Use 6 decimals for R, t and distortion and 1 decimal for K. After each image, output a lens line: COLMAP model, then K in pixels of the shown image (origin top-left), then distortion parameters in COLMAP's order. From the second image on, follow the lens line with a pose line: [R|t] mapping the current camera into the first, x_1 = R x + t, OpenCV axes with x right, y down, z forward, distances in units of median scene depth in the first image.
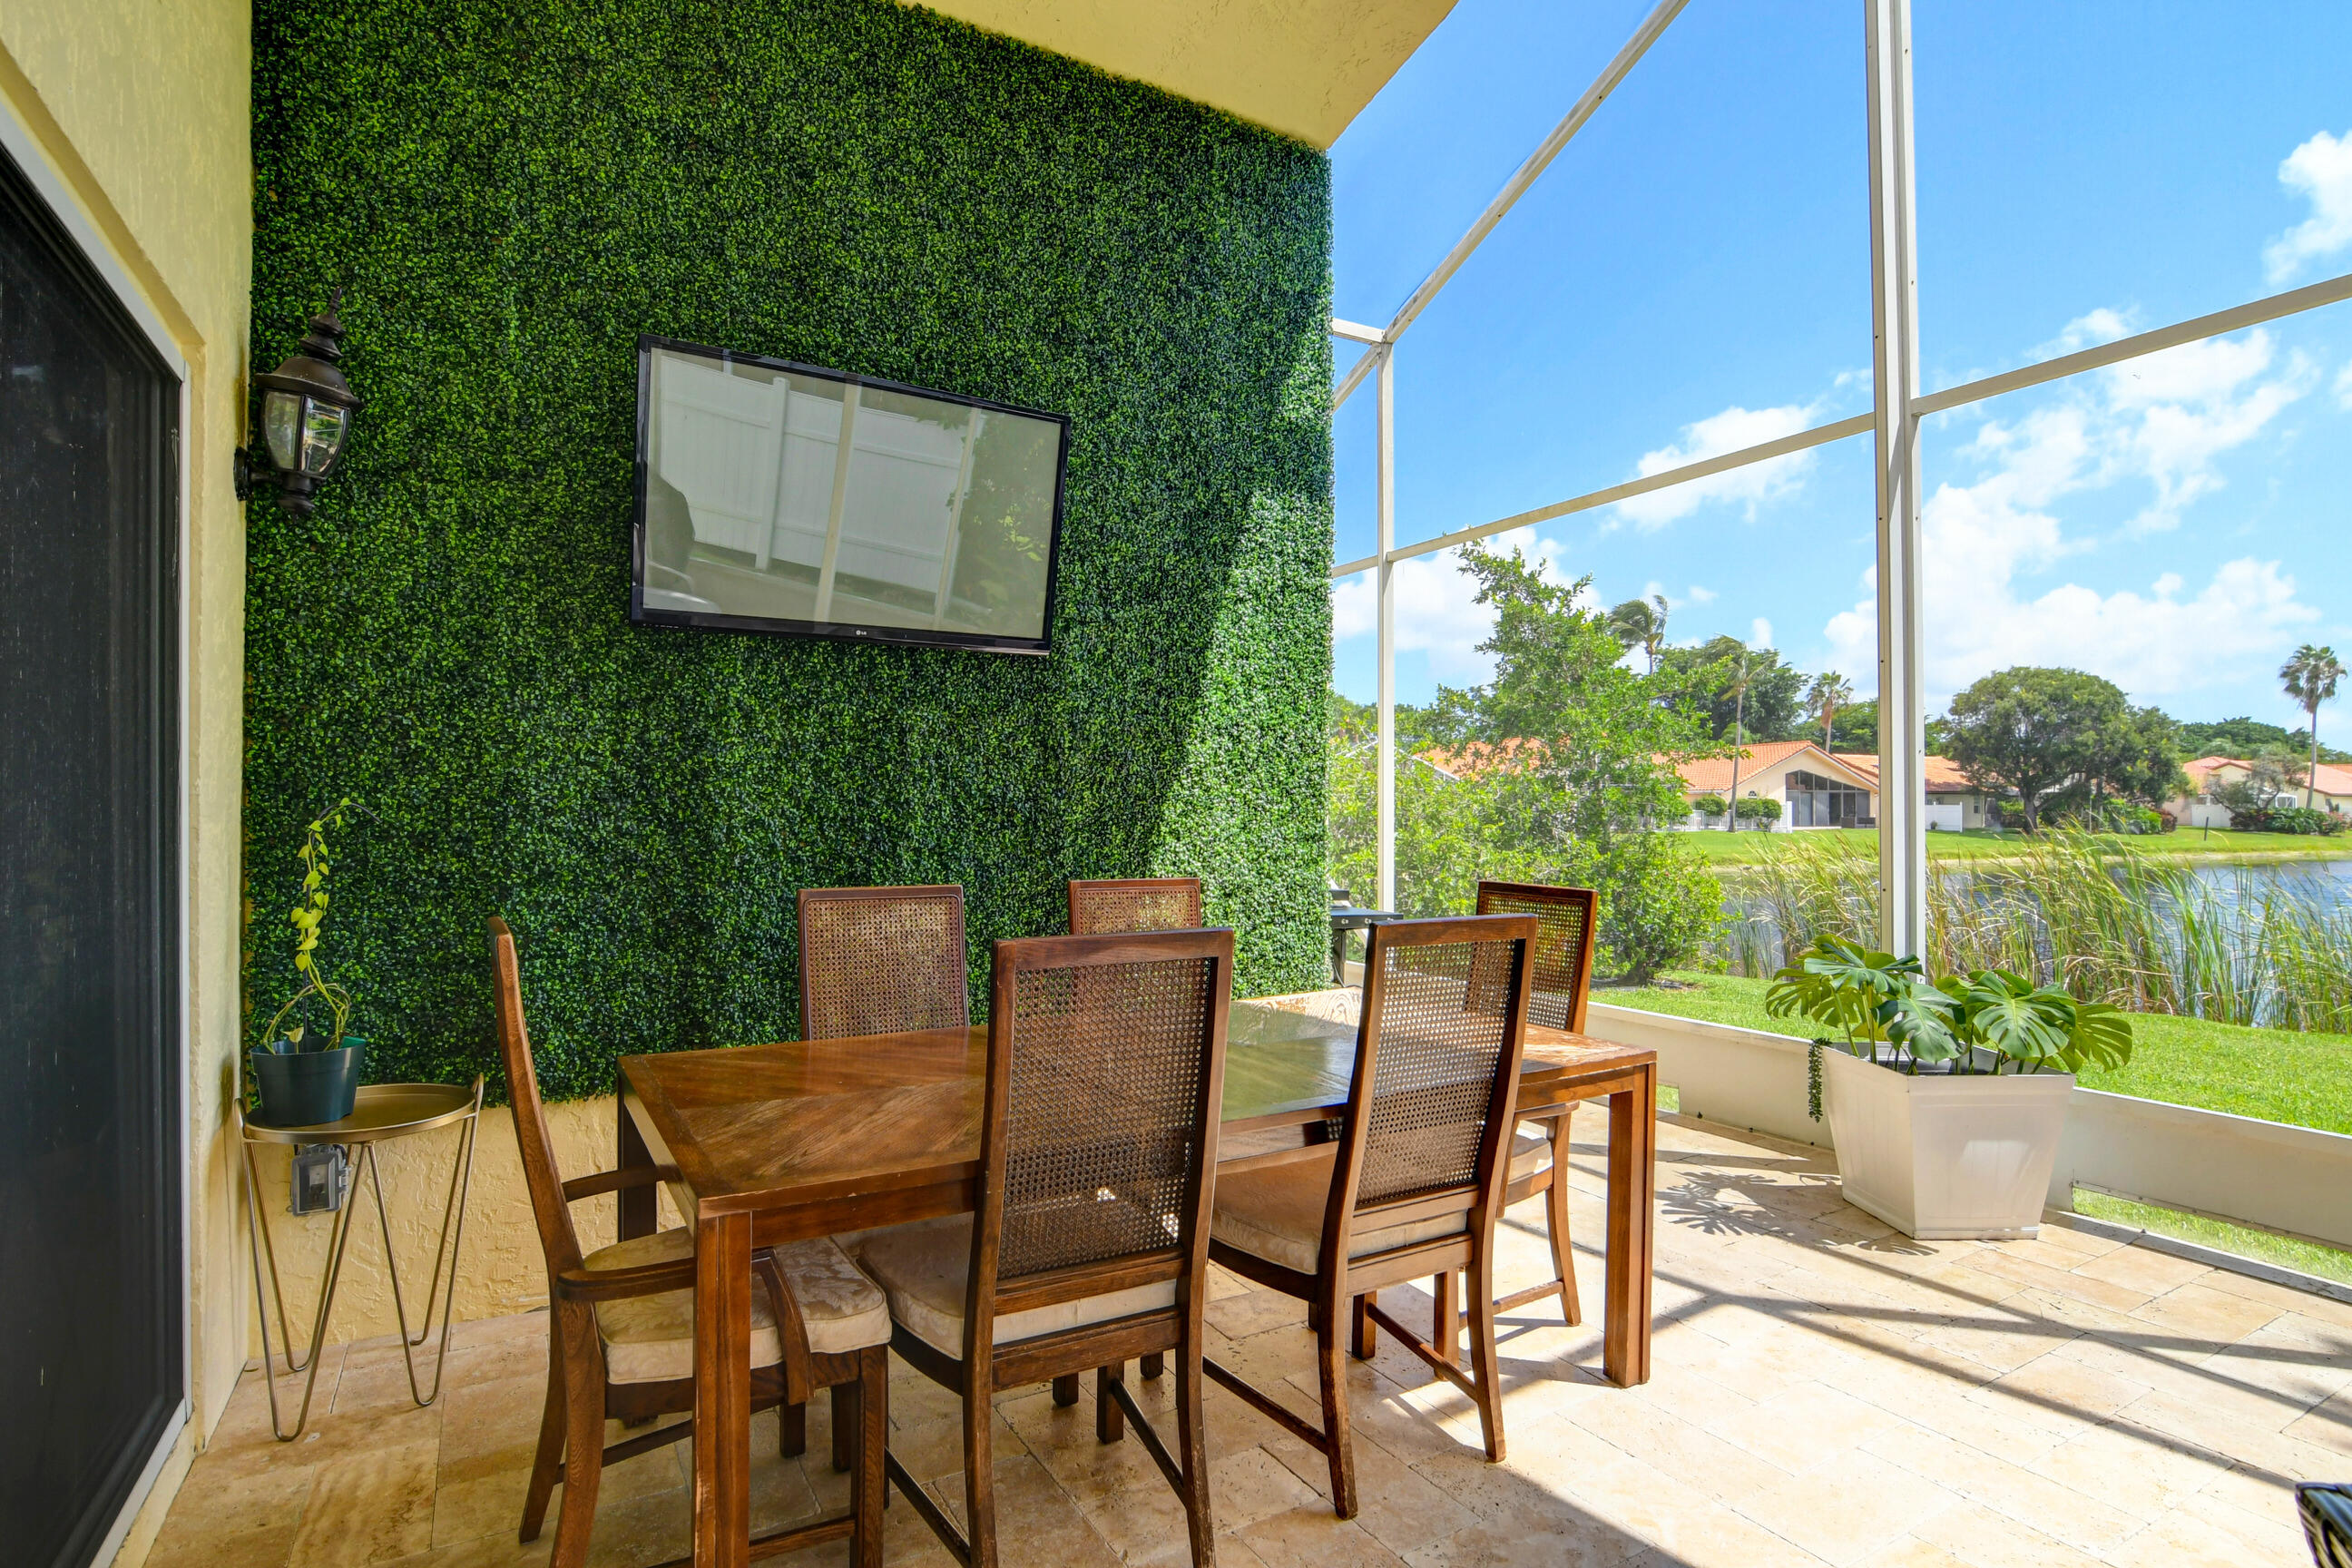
lens RADIAL K [[1154.3, 0, 1173.0], [0, 1154.3, 805.9], [0, 0, 1]] dist [-0.030512, 0.011753]
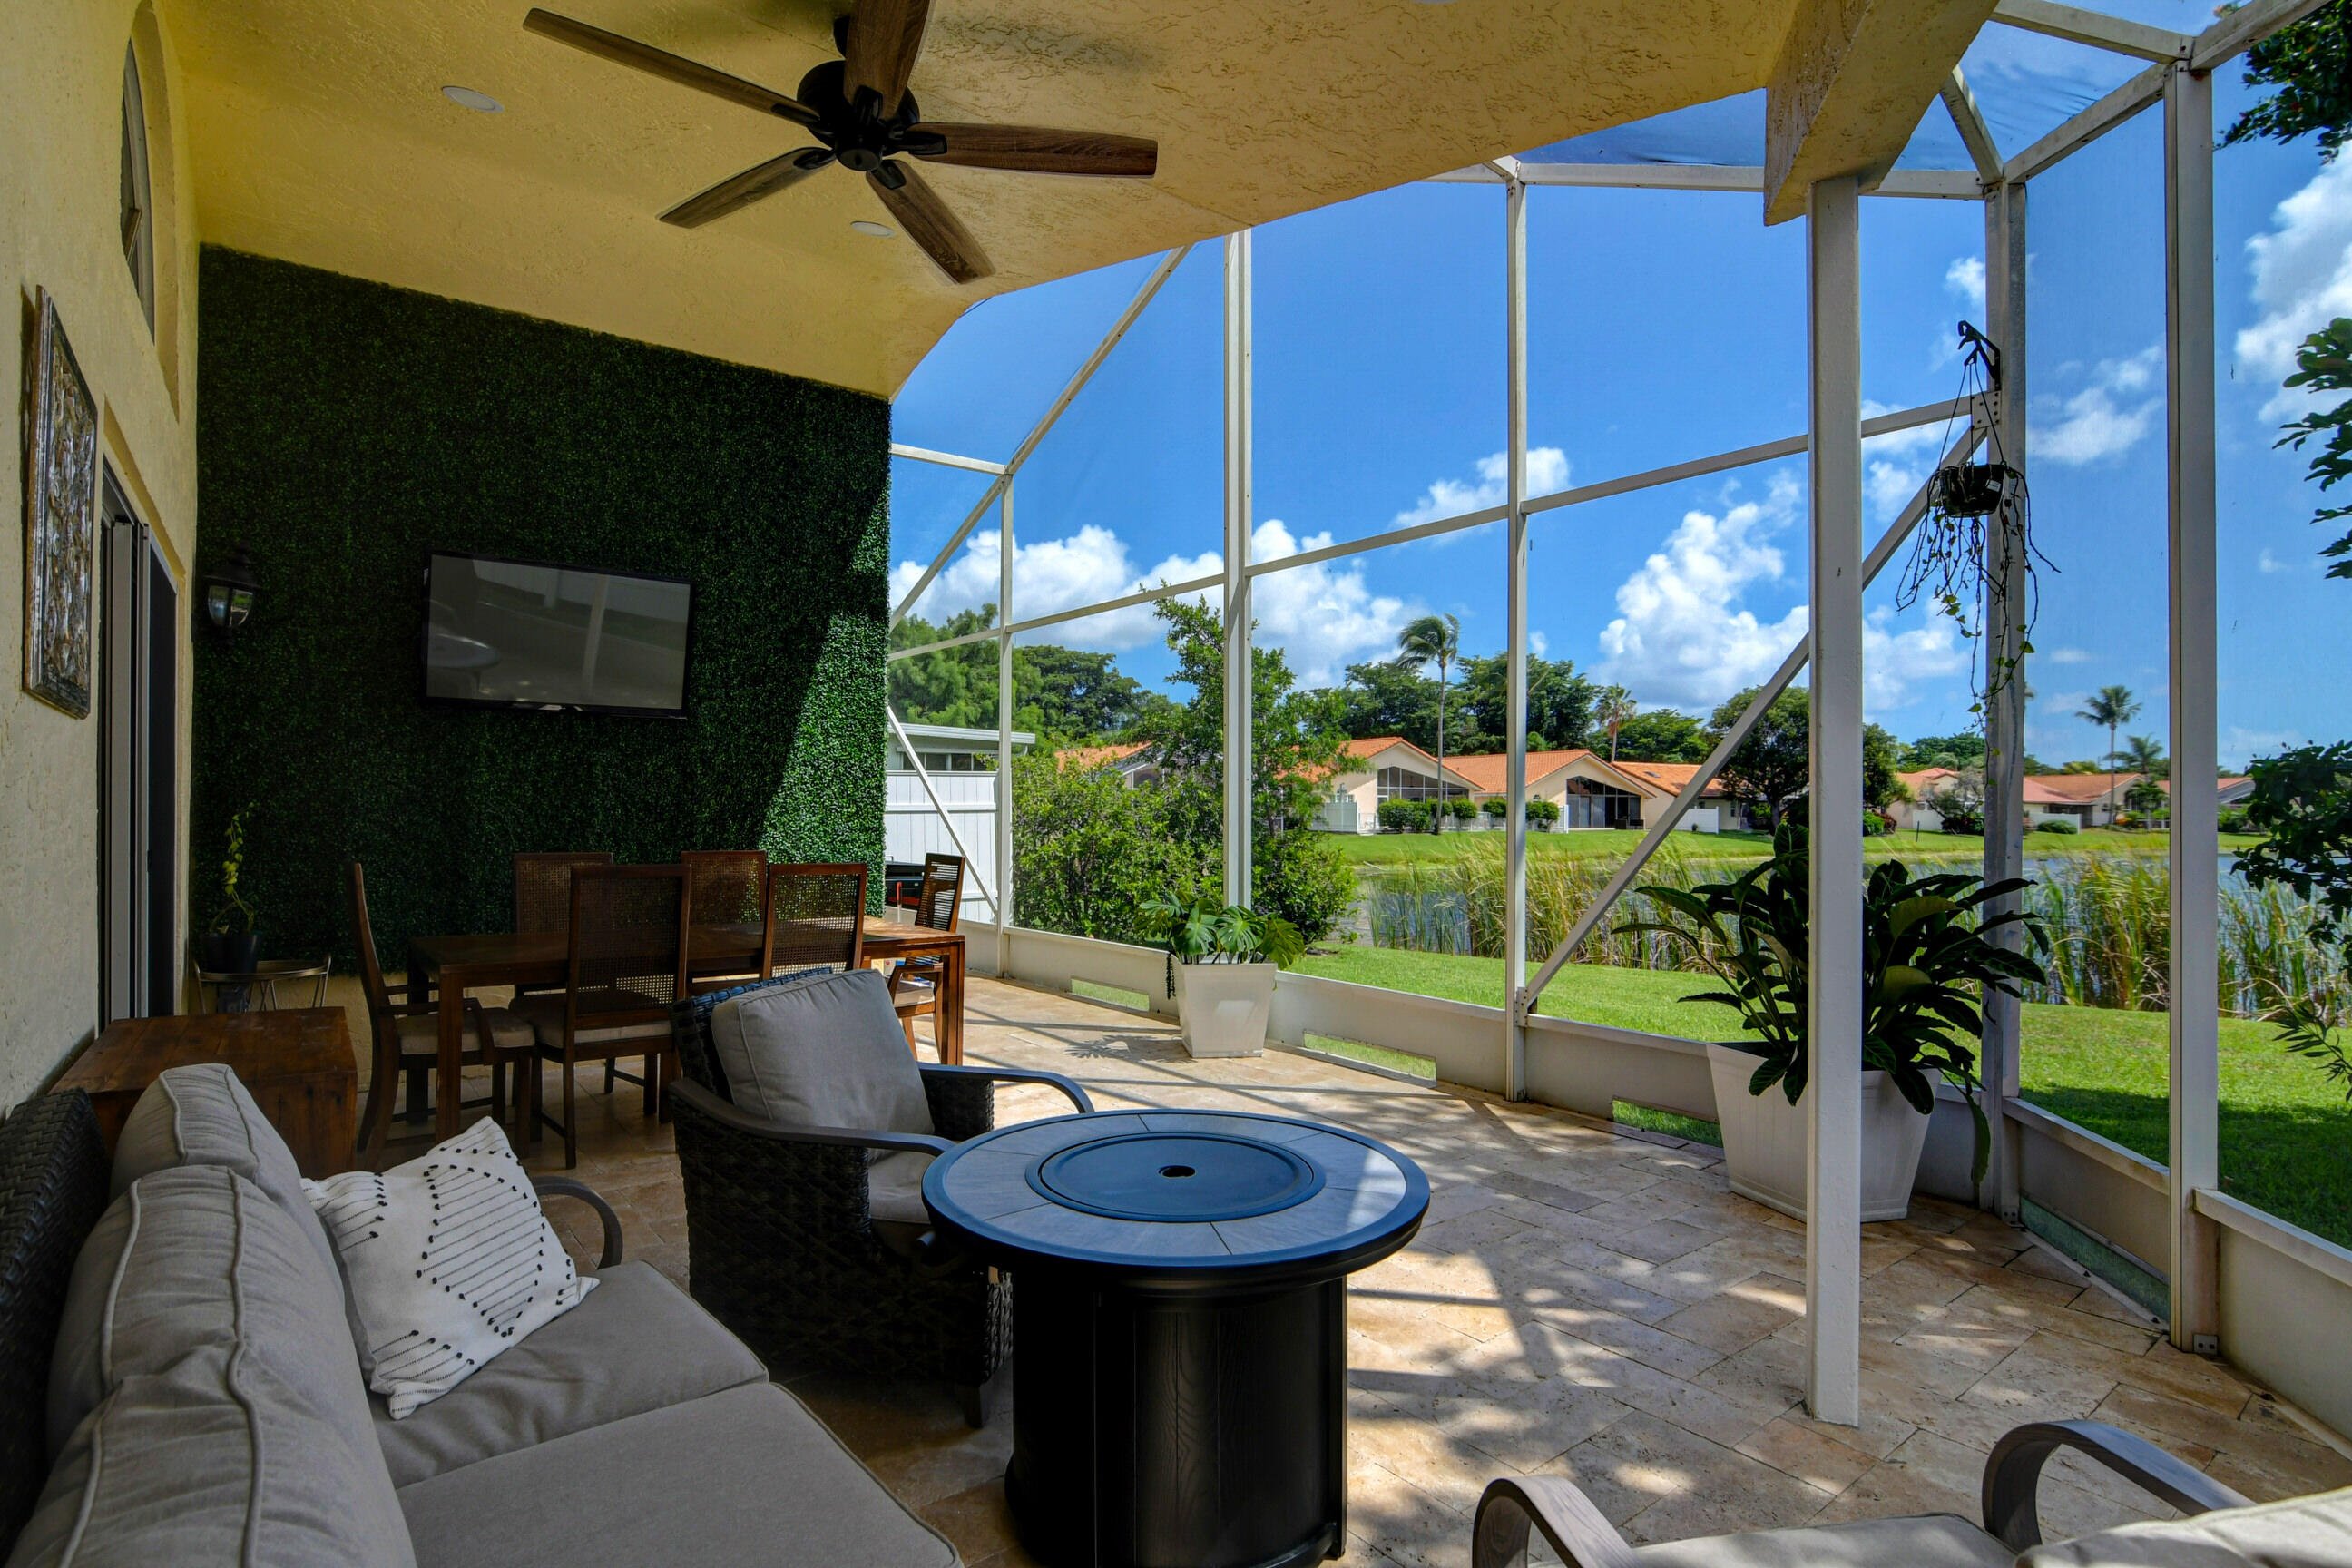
lens RADIAL K [[1154.3, 0, 1172.0], [0, 1154.3, 806.7], [0, 0, 1]] dist [-0.030512, 0.011753]
pose [[0.991327, 0.007611, 0.131195, 0.361836], [-0.007875, 0.999968, 0.001494, -0.010453], [-0.131180, -0.002515, 0.991355, -0.724736]]
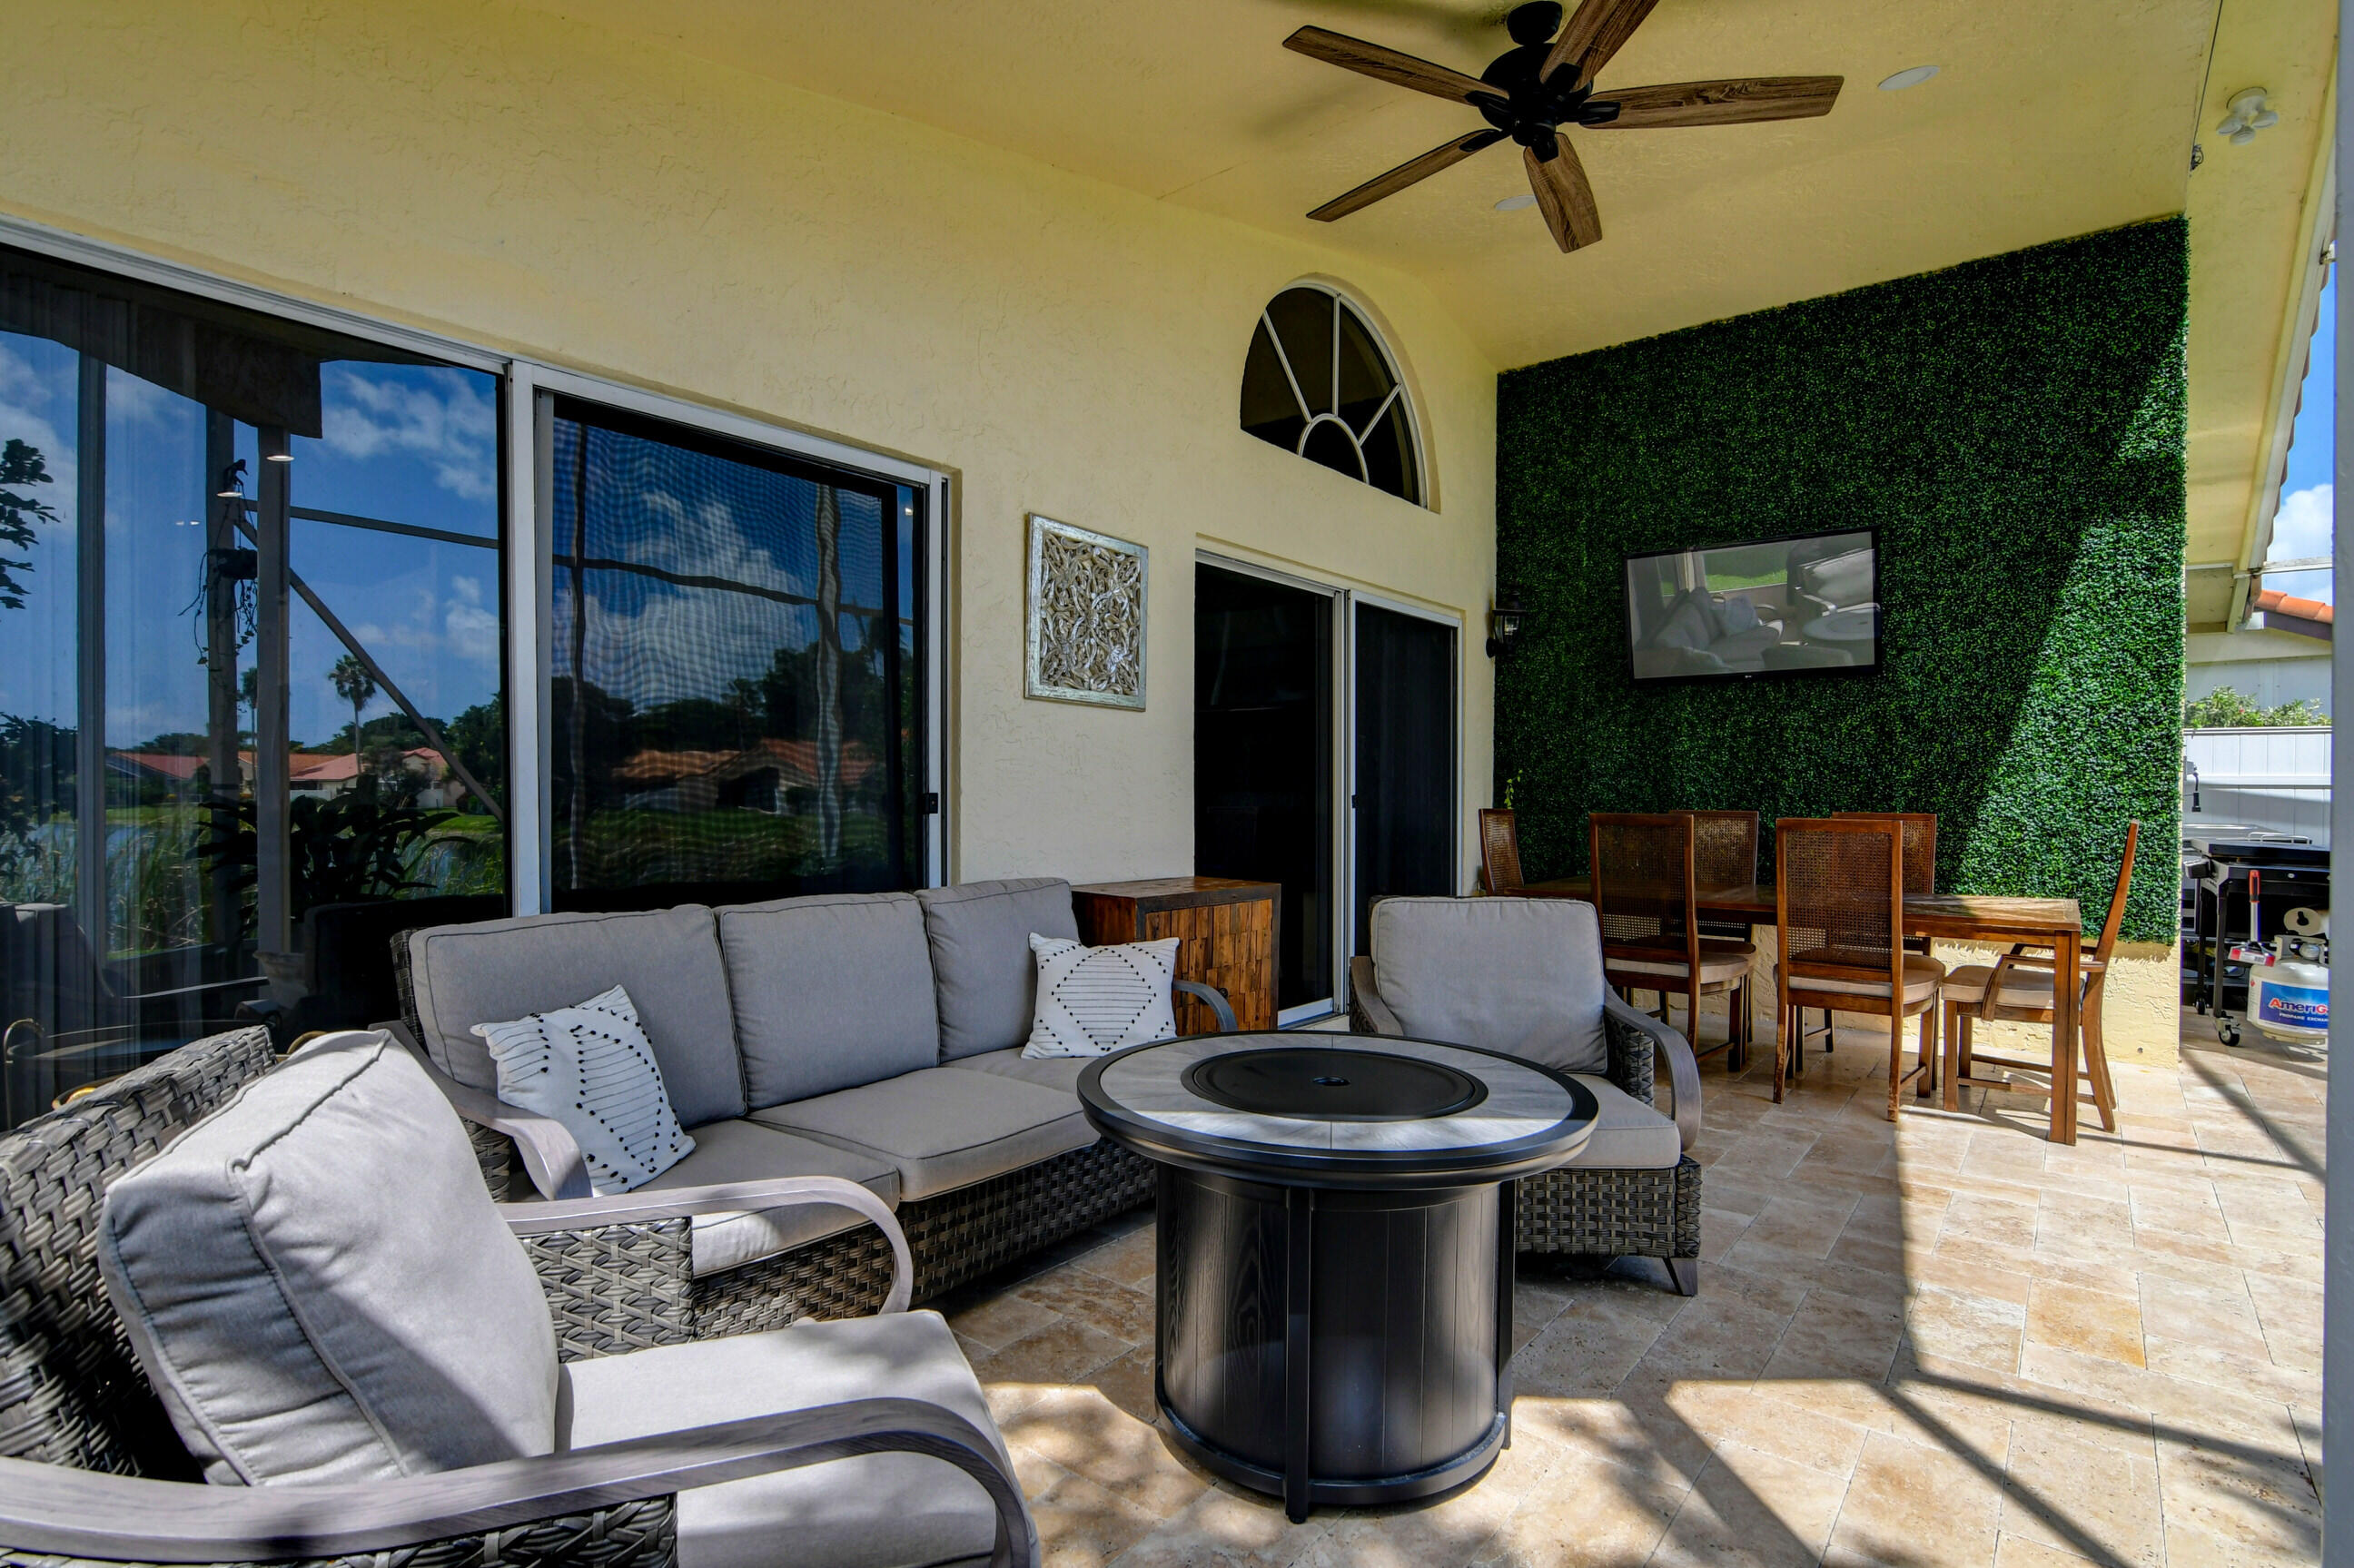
lens RADIAL K [[1155.1, 0, 1164.9], [0, 1155.1, 794.8], [0, 0, 1]] dist [-0.030512, 0.011753]
pose [[0.358579, 0.006284, -0.933478, 0.965017], [0.004323, 0.999955, 0.008392, 0.016042], [0.933489, -0.007045, 0.358536, -0.458305]]
